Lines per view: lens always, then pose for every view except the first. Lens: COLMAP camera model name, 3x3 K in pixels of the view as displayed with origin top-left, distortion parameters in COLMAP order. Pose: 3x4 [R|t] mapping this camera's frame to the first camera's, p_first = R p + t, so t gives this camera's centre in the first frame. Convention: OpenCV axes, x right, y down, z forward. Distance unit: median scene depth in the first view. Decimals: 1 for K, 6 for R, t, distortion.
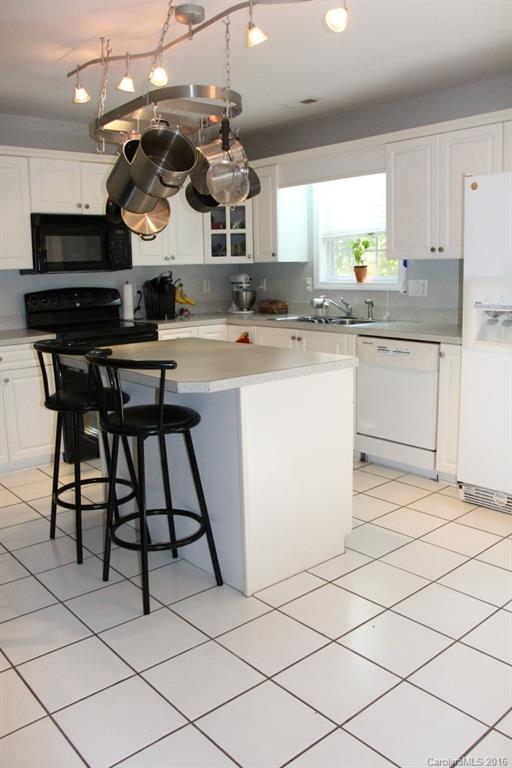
lens RADIAL K [[626.9, 0, 251.3], [0, 626.9, 385.8], [0, 0, 1]] dist [-0.187964, 0.152568]
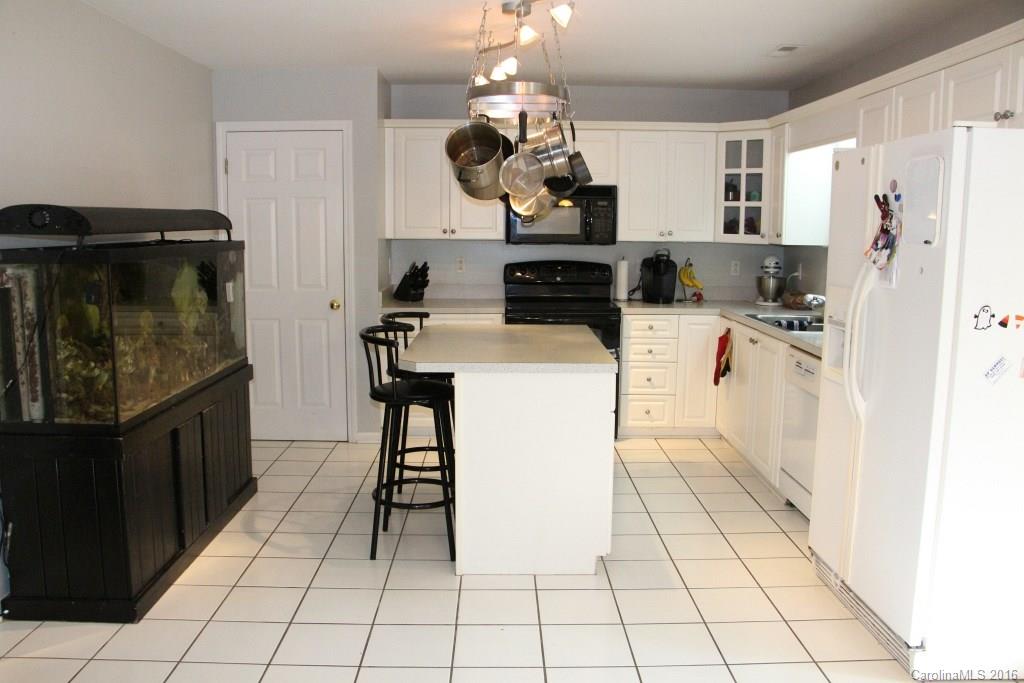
lens RADIAL K [[834.9, 0, 509.8], [0, 834.9, 353.8], [0, 0, 1]] dist [-0.187244, 0.147542]
pose [[0.772968, 0.124310, -0.622148, 0.524906], [-0.139612, 0.989907, 0.024334, -0.043610], [0.618894, 0.068050, 0.782521, -0.036637]]
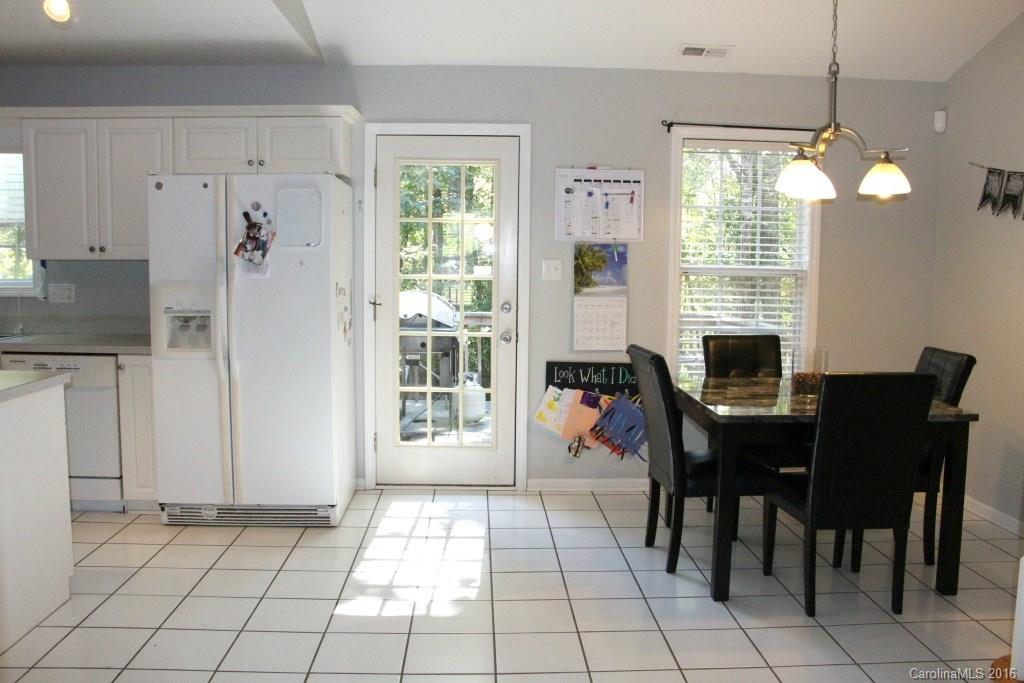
lens RADIAL K [[835.9, 0, 512.0], [0, 835.9, 341.5], [0, 0, 1]] dist [-0.187964, 0.152568]
pose [[0.607884, -0.044556, 0.792775, -0.228103], [0.118168, 0.992382, -0.034834, 0.016738], [-0.785184, 0.114856, 0.608518, -0.134401]]
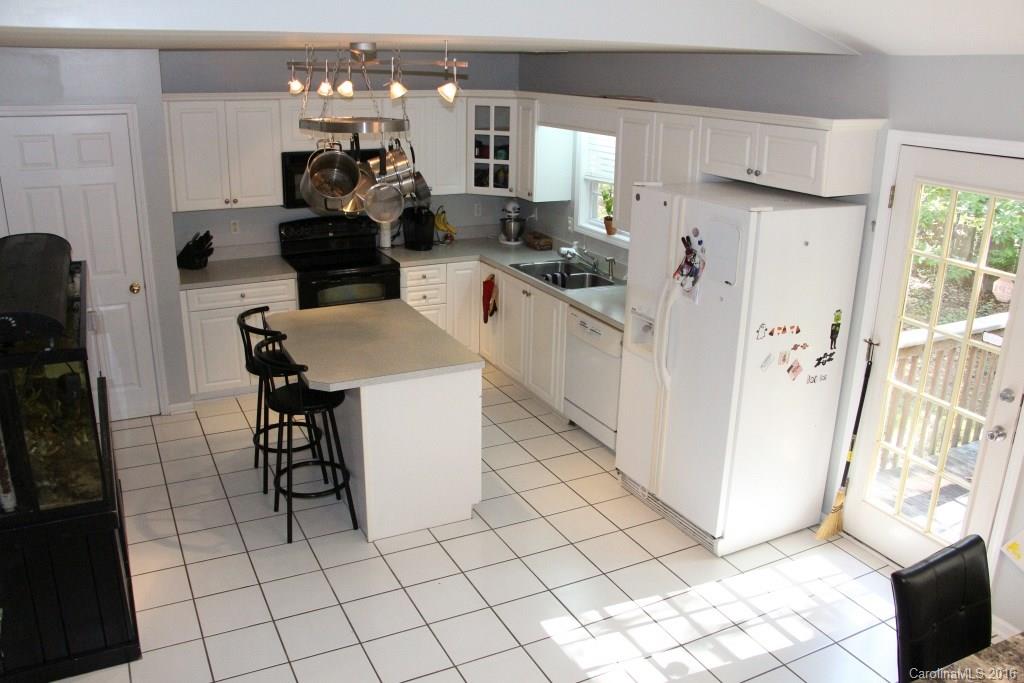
lens RADIAL K [[835.9, 0, 512.0], [0, 835.9, 341.5], [0, 0, 1]] dist [-0.187964, 0.152568]
pose [[0.973397, 0.110434, -0.200756, 0.344271], [-0.082177, 0.986156, 0.144026, -0.200693], [0.213882, -0.123697, 0.968996, -0.321010]]
